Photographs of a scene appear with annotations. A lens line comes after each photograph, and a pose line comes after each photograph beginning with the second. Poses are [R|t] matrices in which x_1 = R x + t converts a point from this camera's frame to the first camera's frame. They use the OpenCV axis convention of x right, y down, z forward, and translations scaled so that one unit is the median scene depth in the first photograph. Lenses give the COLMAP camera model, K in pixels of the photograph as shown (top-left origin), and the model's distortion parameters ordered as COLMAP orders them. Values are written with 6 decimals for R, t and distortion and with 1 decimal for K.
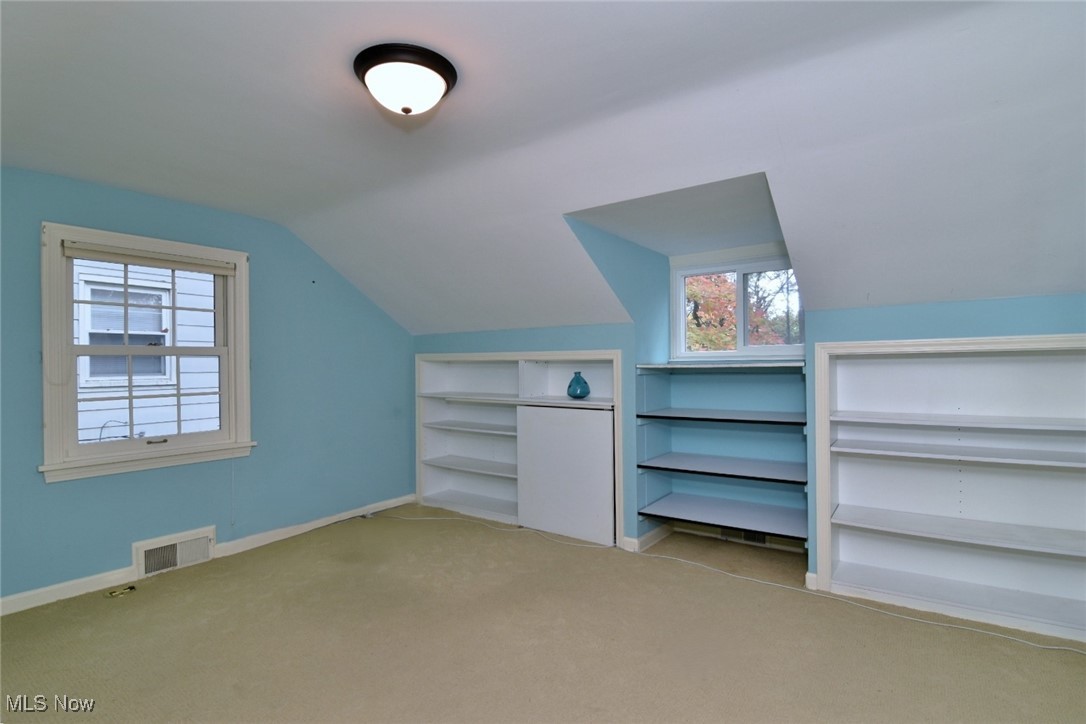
lens RADIAL K [[521.9, 0, 547.9], [0, 521.9, 364.8], [0, 0, 1]] dist [-0.018066, -0.008025]
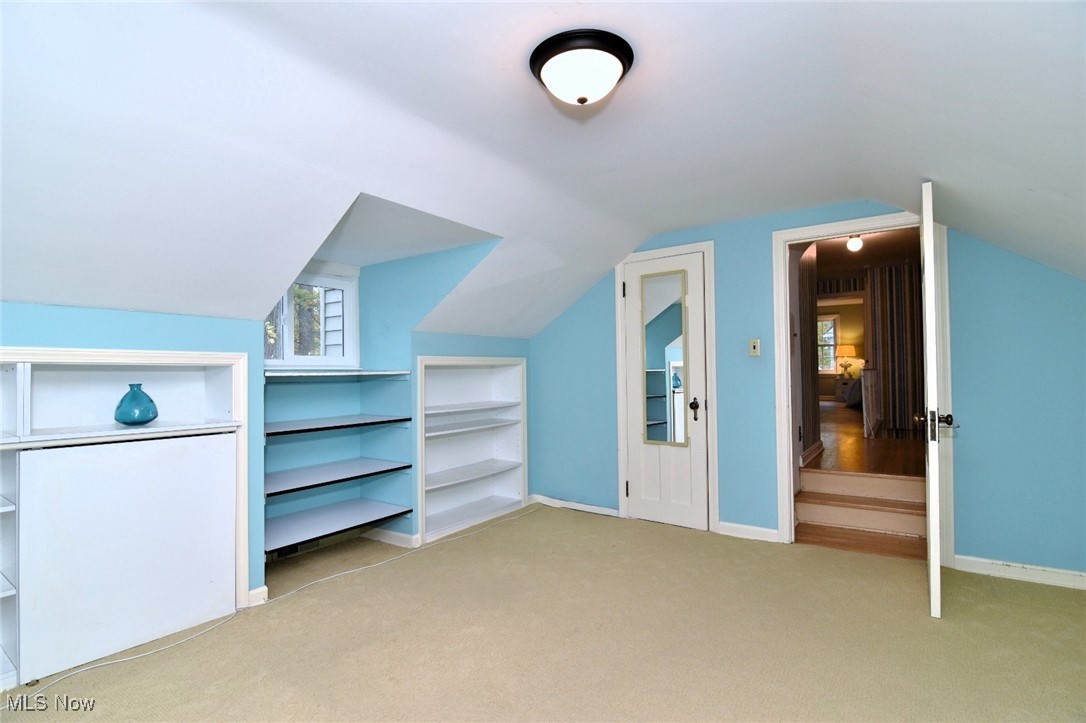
lens RADIAL K [[521.9, 0, 546.8], [0, 521.9, 360.2], [0, 0, 1]] dist [-0.018066, -0.008025]
pose [[-0.019424, 0.031620, 0.999311, -0.642253], [0.006721, 0.999481, -0.031495, 0.008837], [-0.999789, 0.006104, -0.019627, 0.555521]]
